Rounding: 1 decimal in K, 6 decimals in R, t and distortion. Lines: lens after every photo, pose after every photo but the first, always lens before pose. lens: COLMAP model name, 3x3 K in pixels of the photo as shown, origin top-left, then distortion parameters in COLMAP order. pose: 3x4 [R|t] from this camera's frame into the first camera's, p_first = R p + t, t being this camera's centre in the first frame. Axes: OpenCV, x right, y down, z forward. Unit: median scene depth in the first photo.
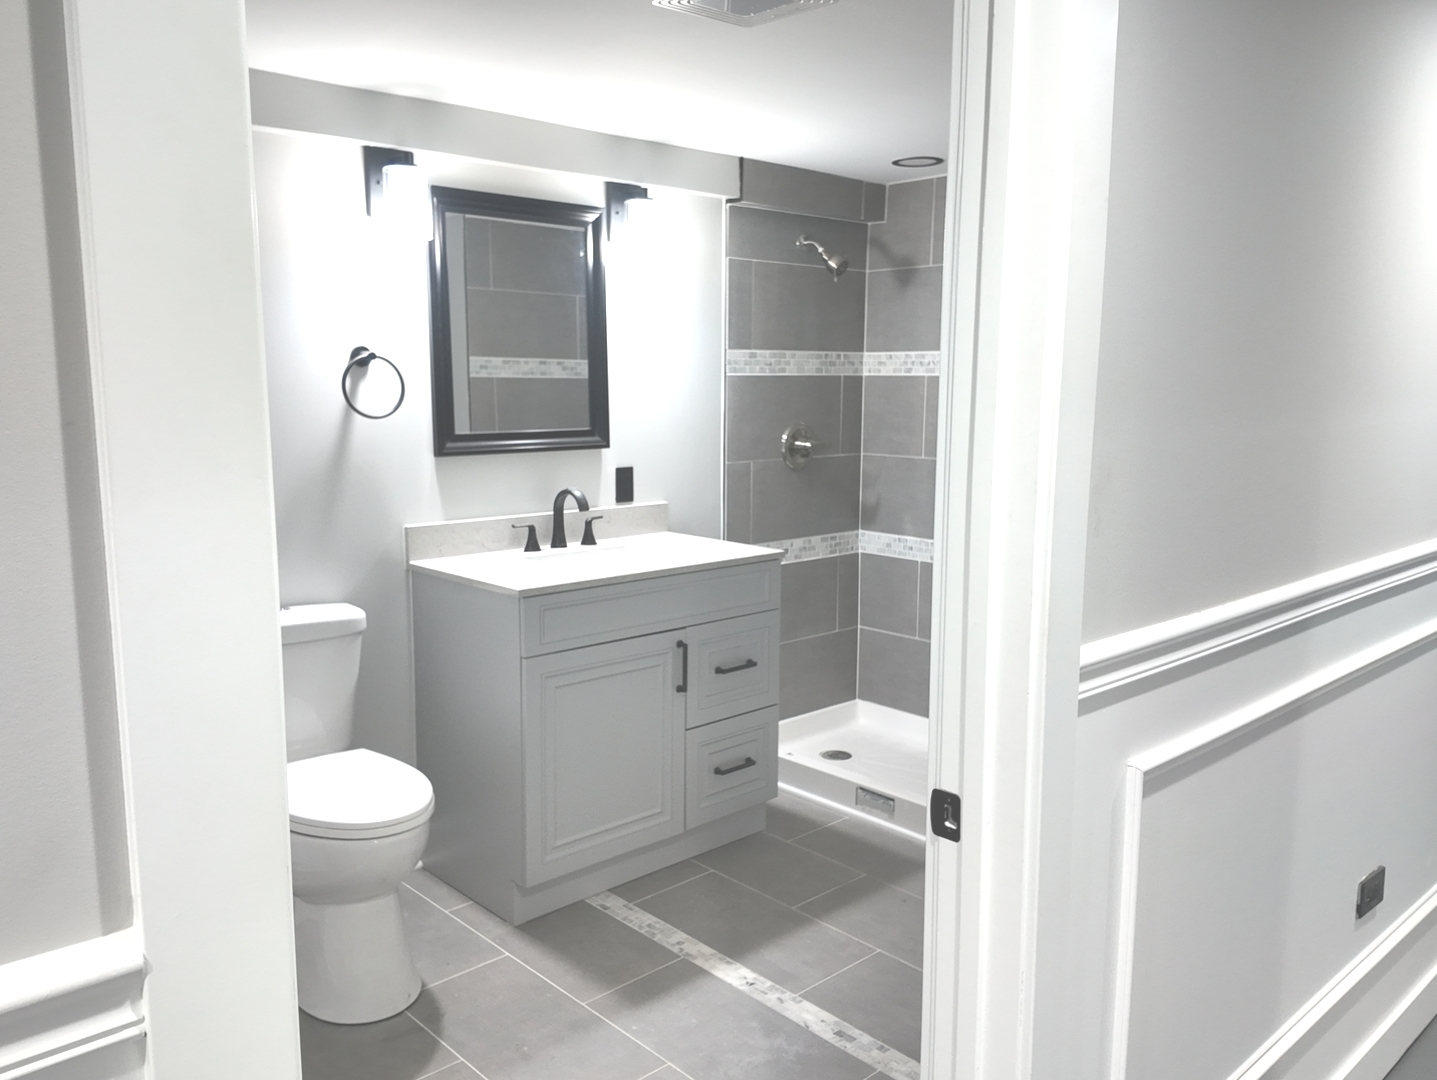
lens RADIAL K [[1113.0, 0, 721.8], [0, 1113.0, 546.7], [0, 0, 1]] dist [0.040528, -0.016218]
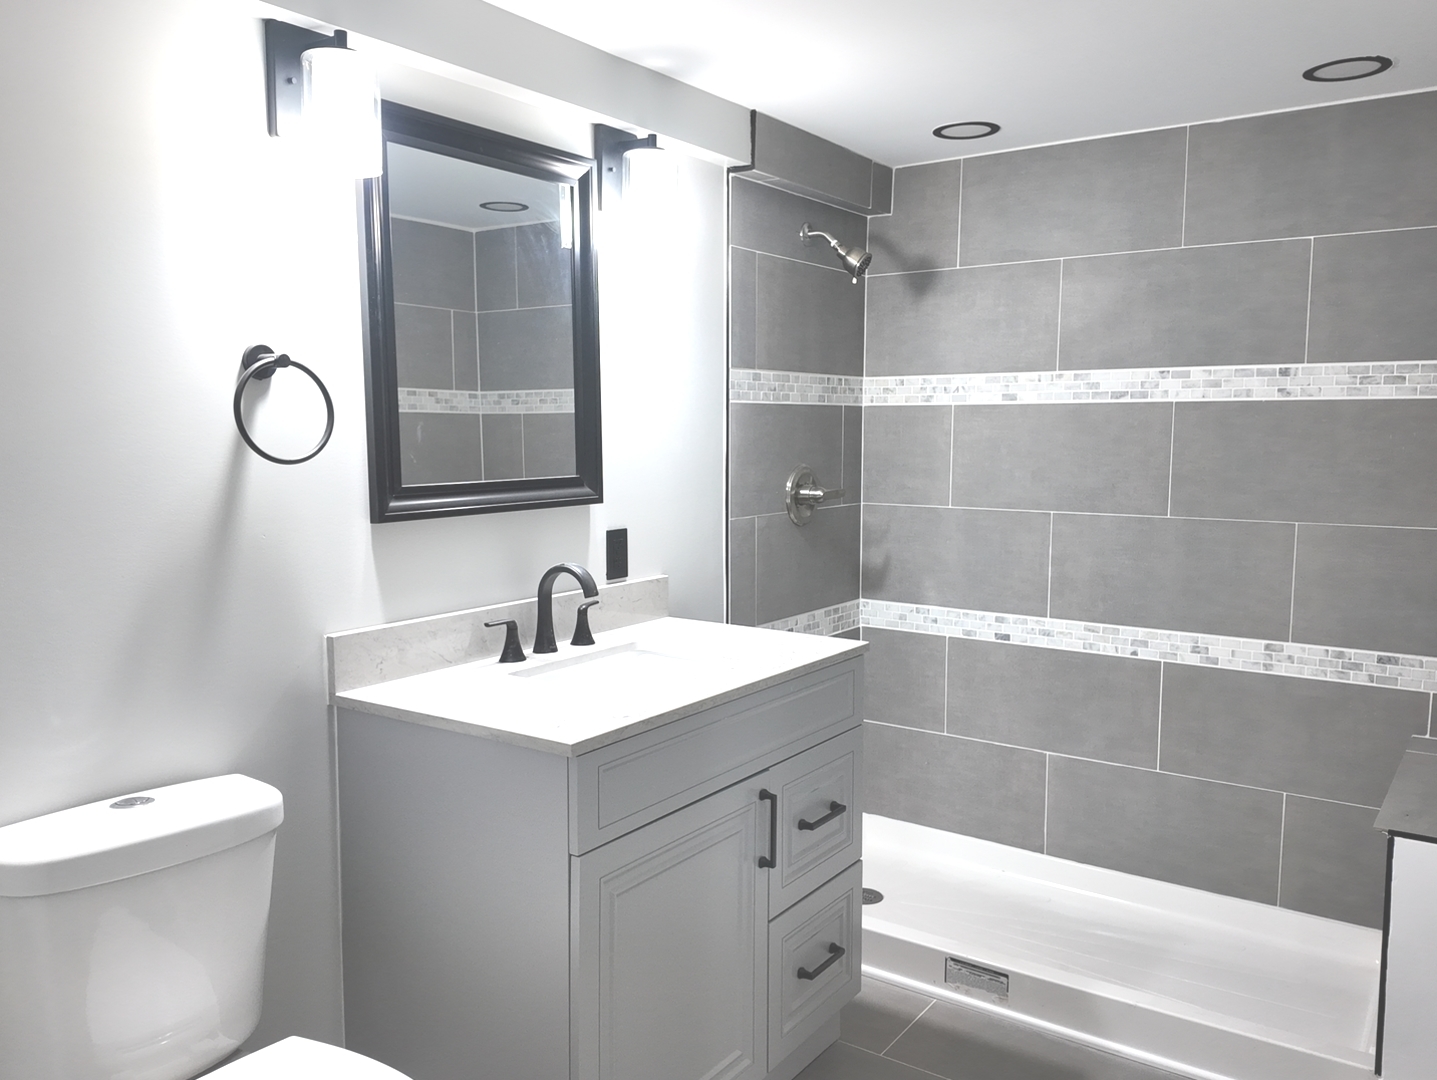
lens RADIAL K [[1113.0, 0, 717.6], [0, 1113.0, 535.7], [0, 0, 1]] dist [0.040528, -0.016218]
pose [[0.977411, -0.025177, 0.209843, -0.176254], [0.035835, 0.998245, -0.047146, -0.032580], [-0.208288, 0.053600, 0.976598, 0.302153]]
